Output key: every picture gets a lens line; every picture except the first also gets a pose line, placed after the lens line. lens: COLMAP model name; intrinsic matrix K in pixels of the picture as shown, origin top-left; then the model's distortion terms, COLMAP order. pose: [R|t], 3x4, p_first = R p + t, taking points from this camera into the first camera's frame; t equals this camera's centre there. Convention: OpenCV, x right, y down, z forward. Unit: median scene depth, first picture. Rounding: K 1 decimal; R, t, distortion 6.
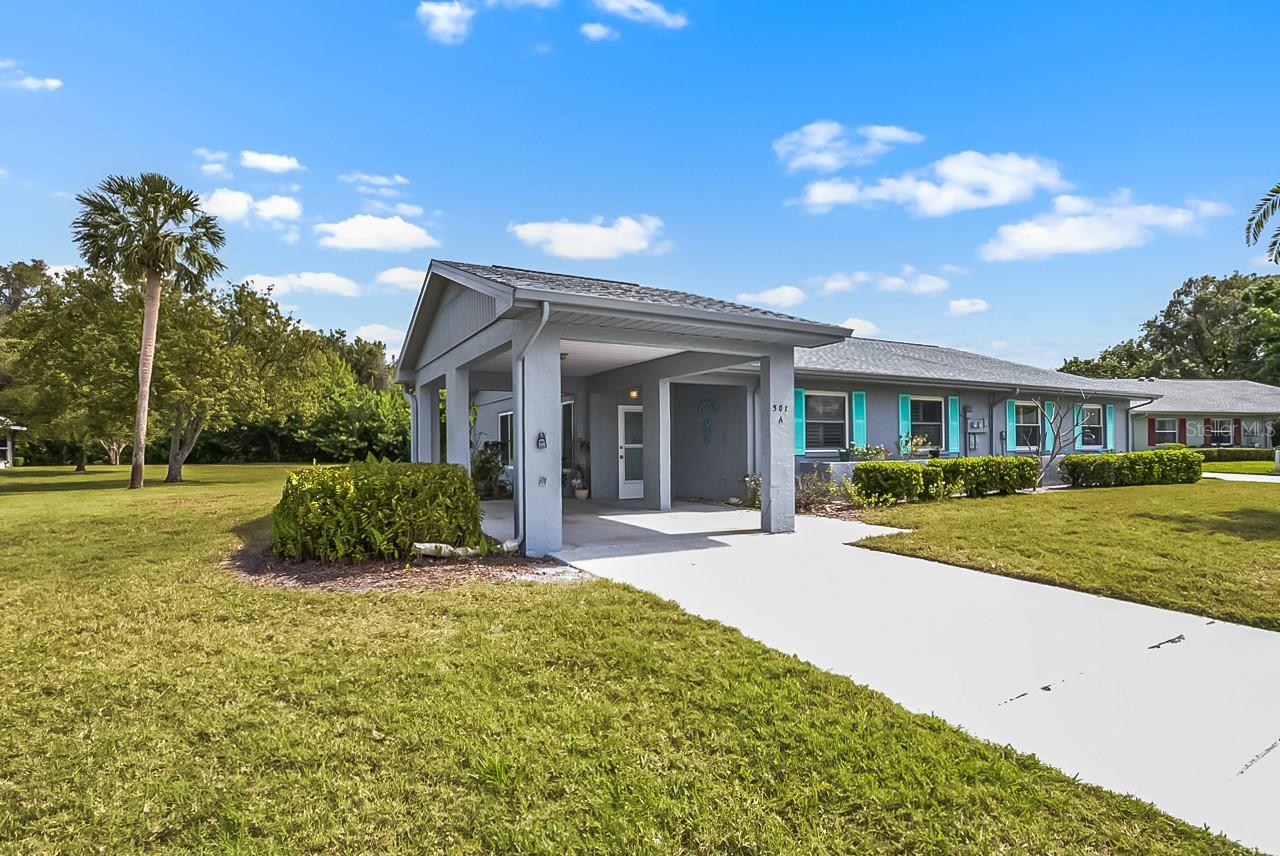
lens RADIAL K [[642.6, 0, 643.3], [0, 642.6, 434.6], [0, 0, 1]] dist [-0.027937, 0.005452]
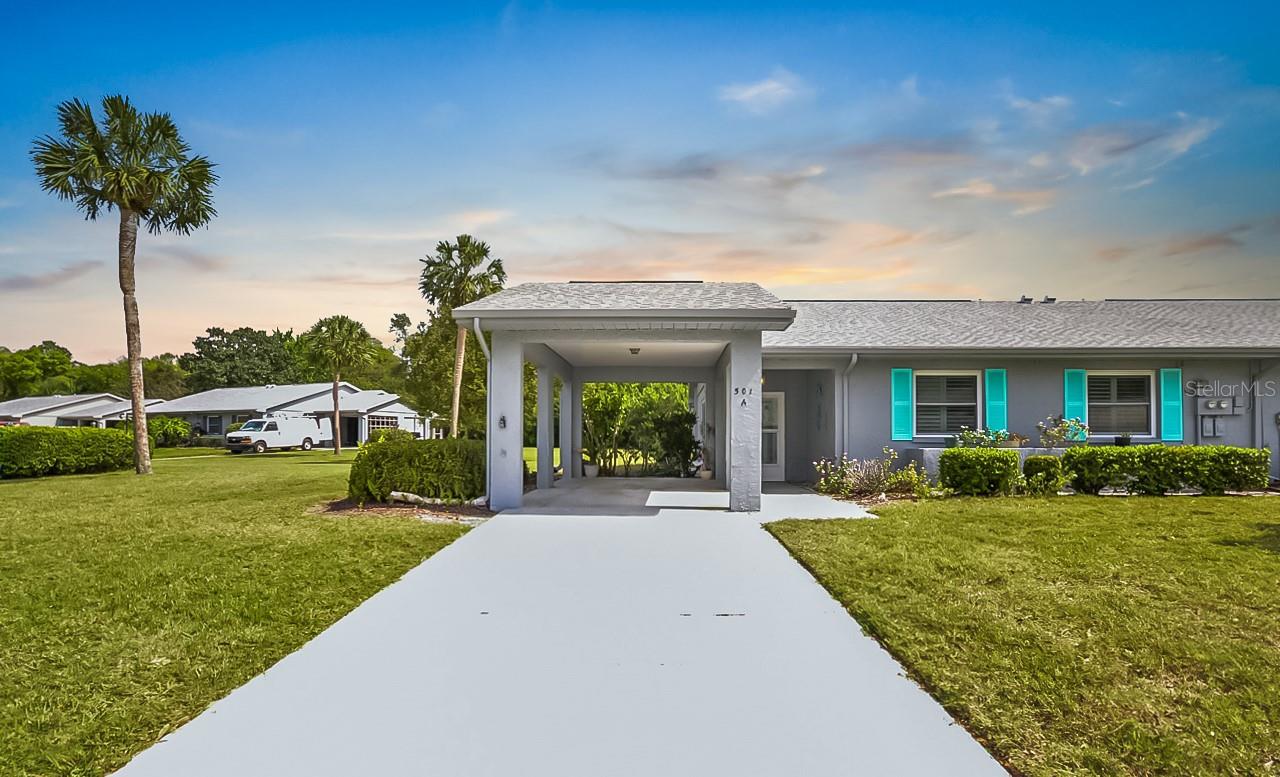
lens RADIAL K [[636.0, 0, 648.6], [0, 636.0, 414.0], [0, 0, 1]] dist [-0.003764, -0.001080]
pose [[0.858867, -0.010253, -0.512096, 0.332180], [0.002175, 0.999864, -0.016371, 0.006544], [0.512194, 0.012947, 0.858772, 0.019124]]
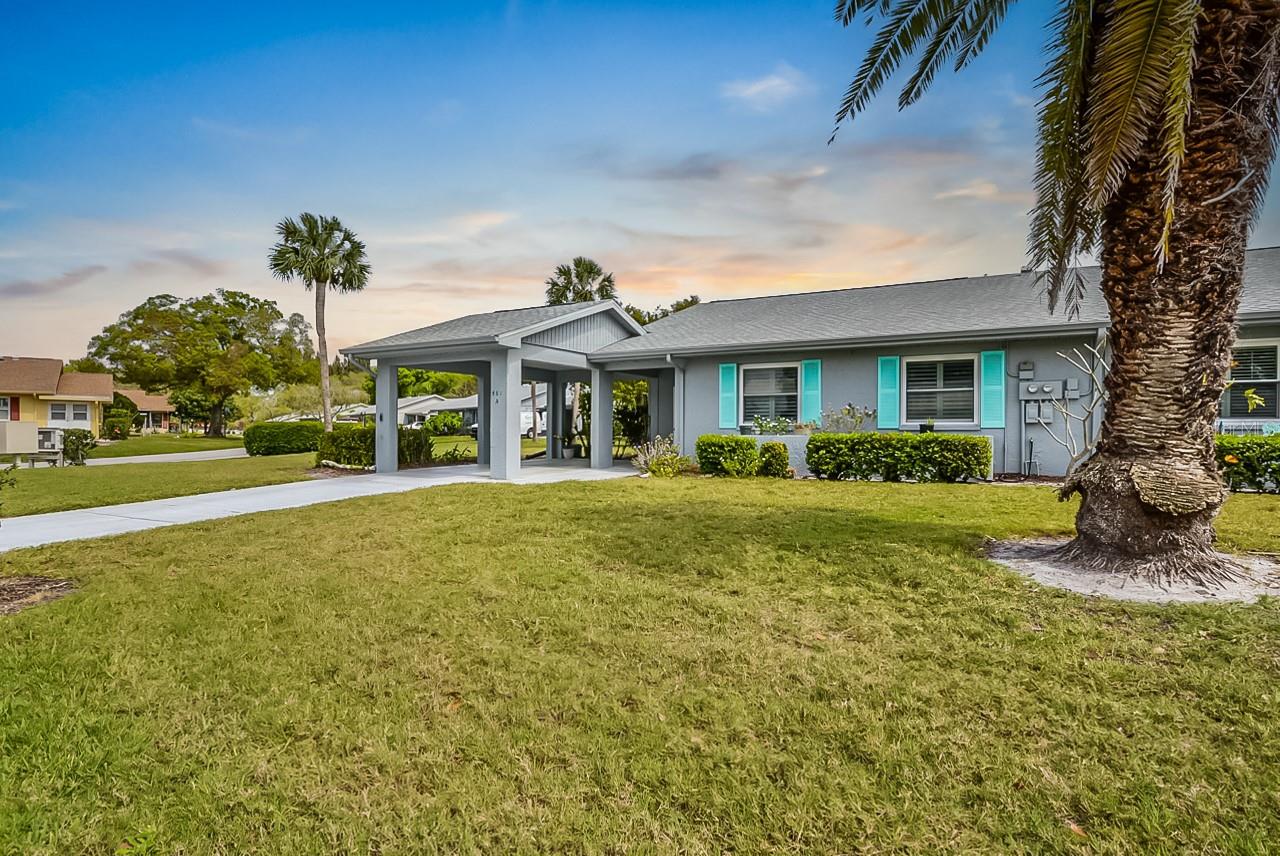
lens RADIAL K [[642.6, 0, 645.4], [0, 642.6, 426.0], [0, 0, 1]] dist [-0.027937, 0.005452]
pose [[0.541333, 0.004427, -0.840797, 0.871855], [0.014609, 0.999786, 0.014670, 0.009232], [0.840681, -0.020224, 0.541152, 0.273052]]
